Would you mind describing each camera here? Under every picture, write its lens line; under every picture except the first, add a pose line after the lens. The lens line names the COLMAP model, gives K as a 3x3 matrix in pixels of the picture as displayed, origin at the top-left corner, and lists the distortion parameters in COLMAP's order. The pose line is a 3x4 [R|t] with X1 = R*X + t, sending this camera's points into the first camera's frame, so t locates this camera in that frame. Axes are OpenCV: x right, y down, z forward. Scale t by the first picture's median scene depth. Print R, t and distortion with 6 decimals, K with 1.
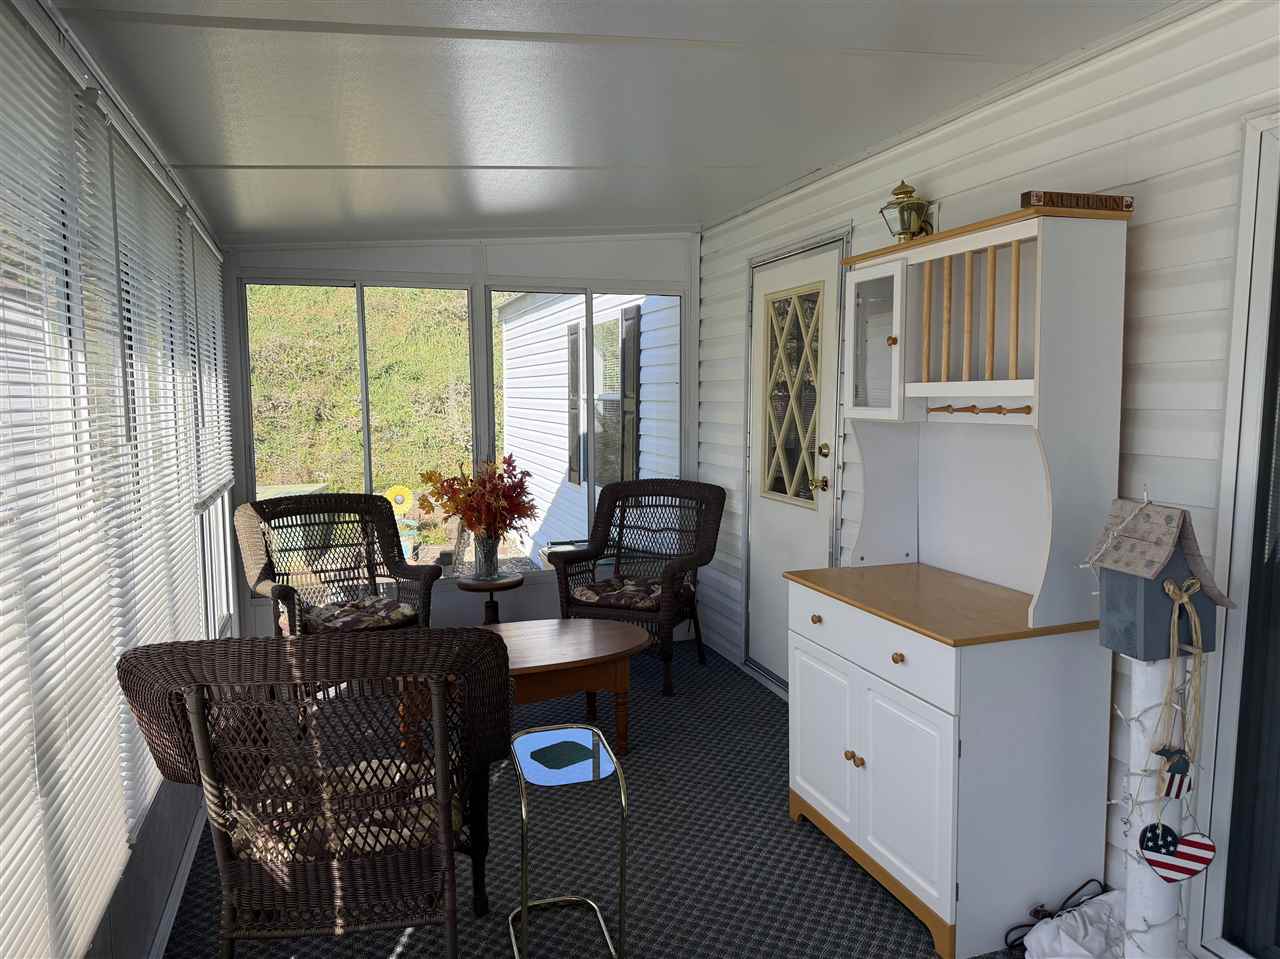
lens RADIAL K [[905.6, 0, 637.4], [0, 905.6, 478.8], [0, 0, 1]] dist [0.006362, -0.000374]
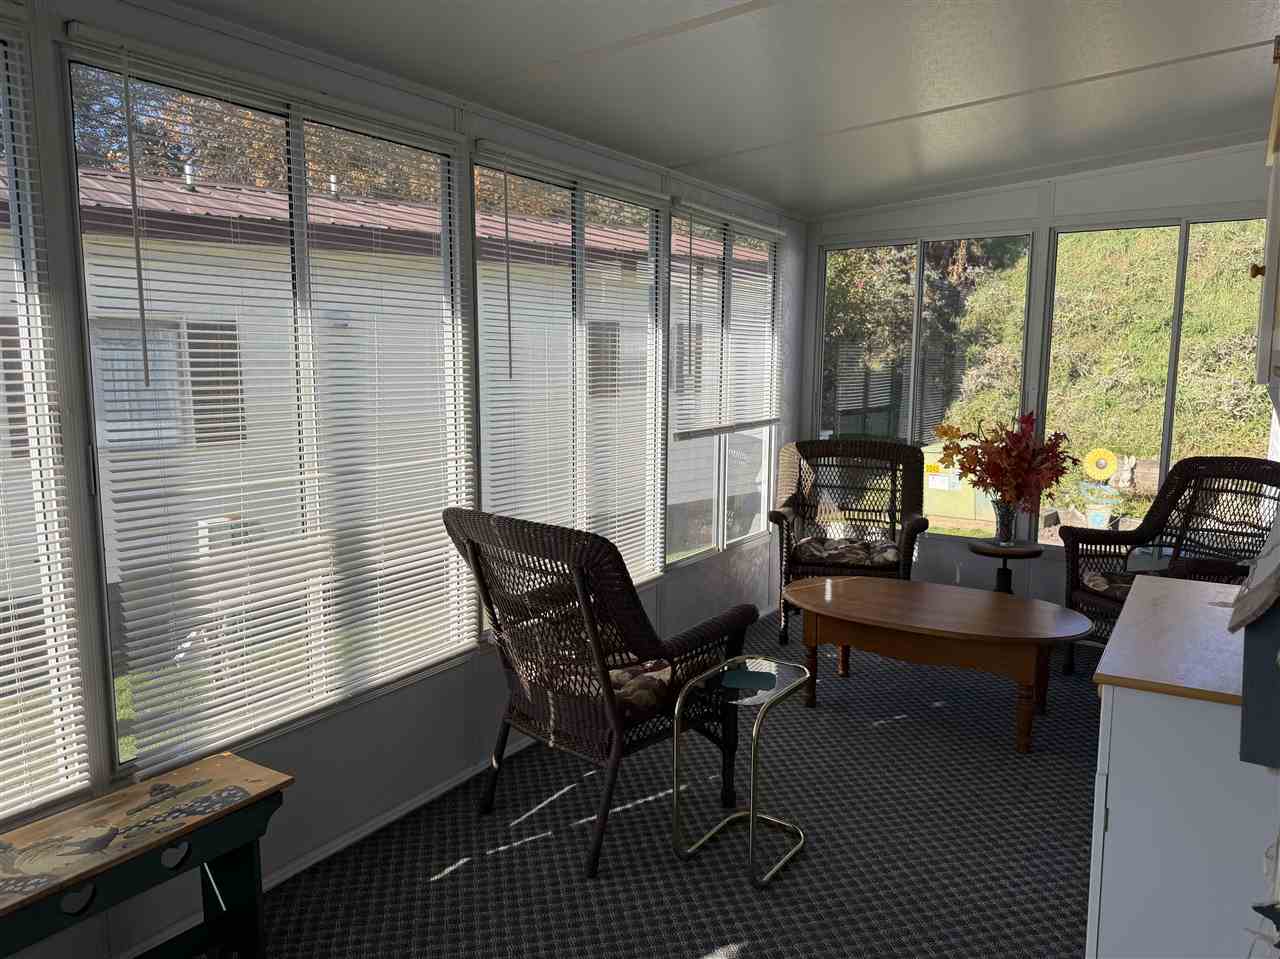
lens RADIAL K [[905.6, 0, 638.4], [0, 905.6, 482.1], [0, 0, 1]] dist [0.006362, -0.000374]
pose [[0.623966, 0.119174, -0.772311, 0.320728], [-0.079298, 0.992858, 0.089139, -0.008157], [0.777417, 0.005623, 0.628960, 0.107203]]
